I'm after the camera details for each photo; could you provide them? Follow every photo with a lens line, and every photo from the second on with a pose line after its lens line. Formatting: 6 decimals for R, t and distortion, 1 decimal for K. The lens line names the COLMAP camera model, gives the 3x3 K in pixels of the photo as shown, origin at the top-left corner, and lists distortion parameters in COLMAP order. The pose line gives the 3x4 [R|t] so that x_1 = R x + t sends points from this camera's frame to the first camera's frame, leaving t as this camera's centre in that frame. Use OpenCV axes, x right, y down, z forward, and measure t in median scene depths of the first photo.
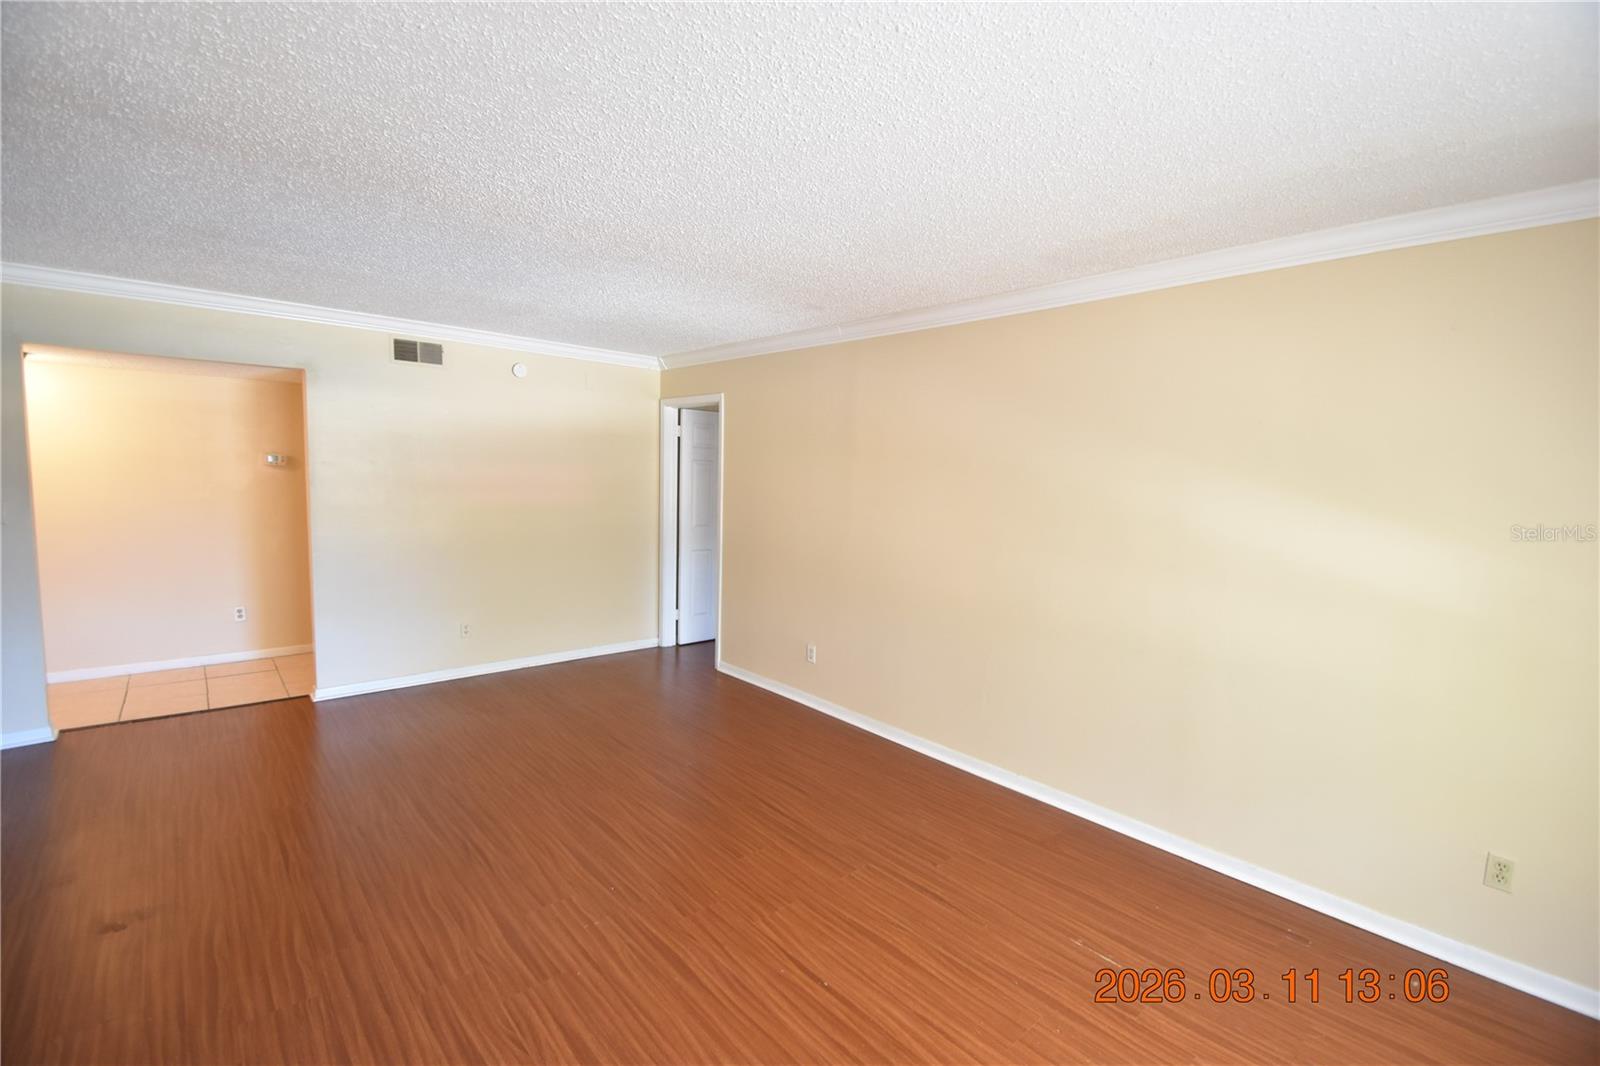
lens RADIAL K [[698.8, 0, 799.5], [0, 698.8, 545.4], [0, 0, 1]] dist [0.015593, -0.015090]
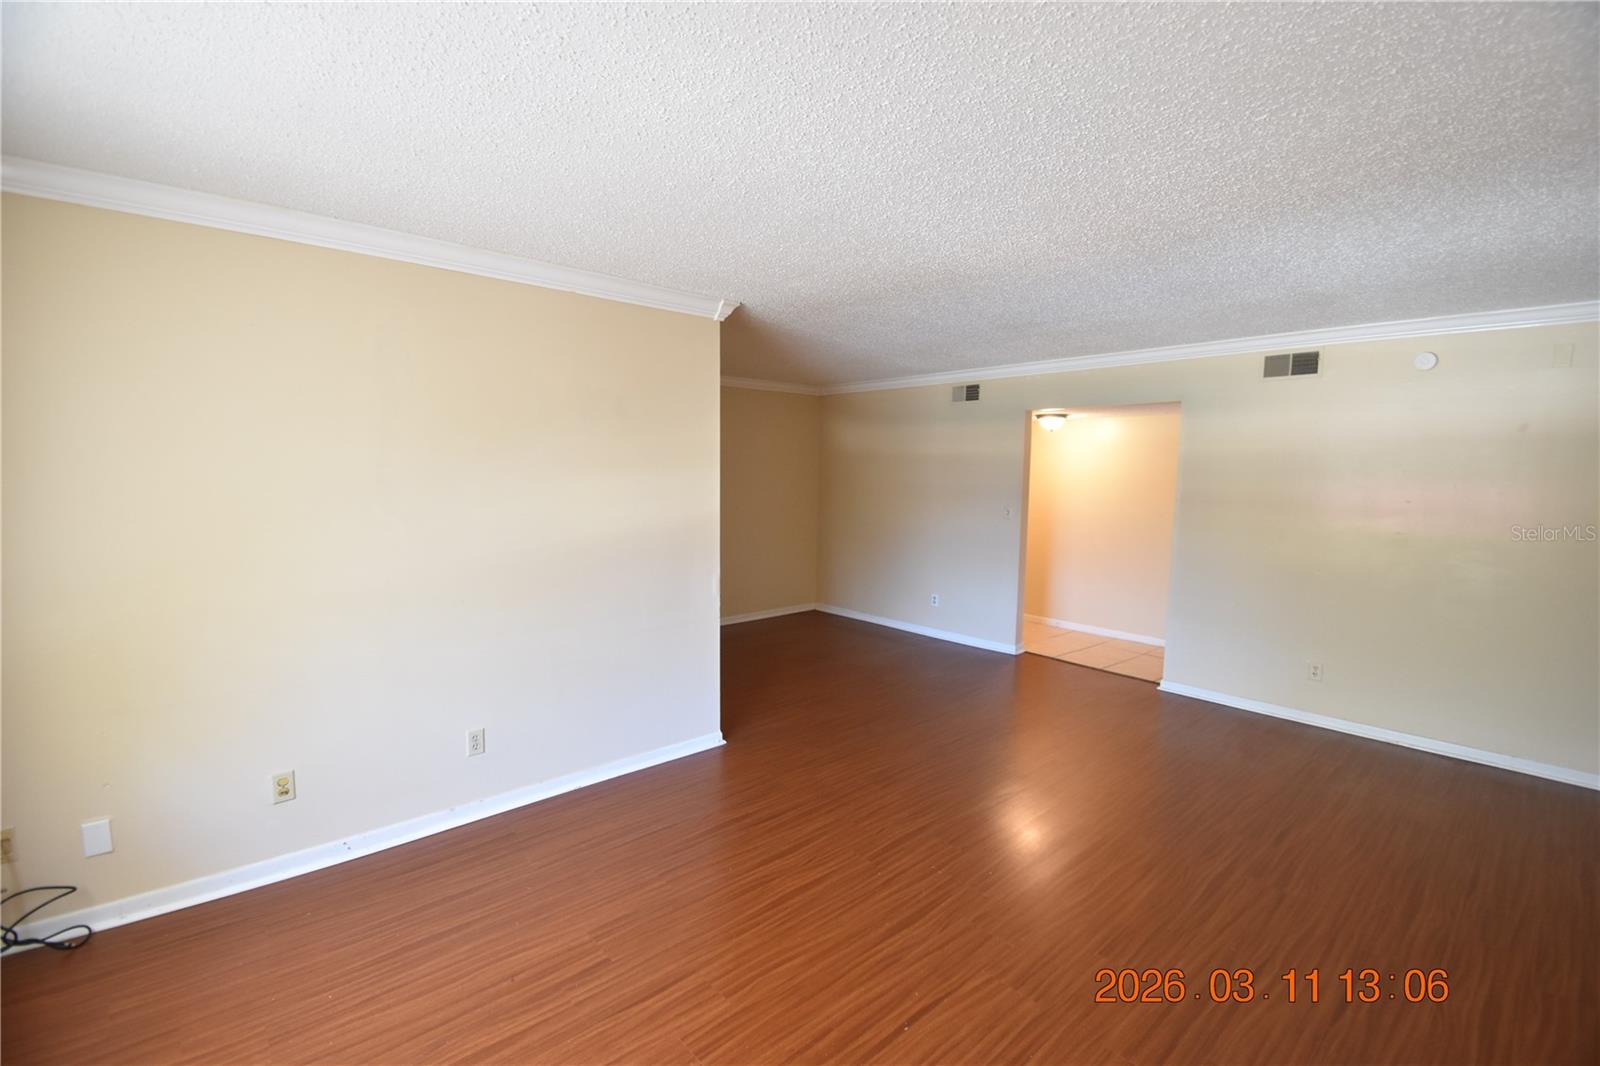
lens RADIAL K [[708.8, 0, 796.1], [0, 708.8, 539.2], [0, 0, 1]] dist [0.010017, -0.000184]
pose [[-0.013471, 0.066520, -0.997694, 0.553613], [-0.114474, 0.991122, 0.067627, -0.038929], [0.993335, 0.115121, -0.005737, 0.462231]]
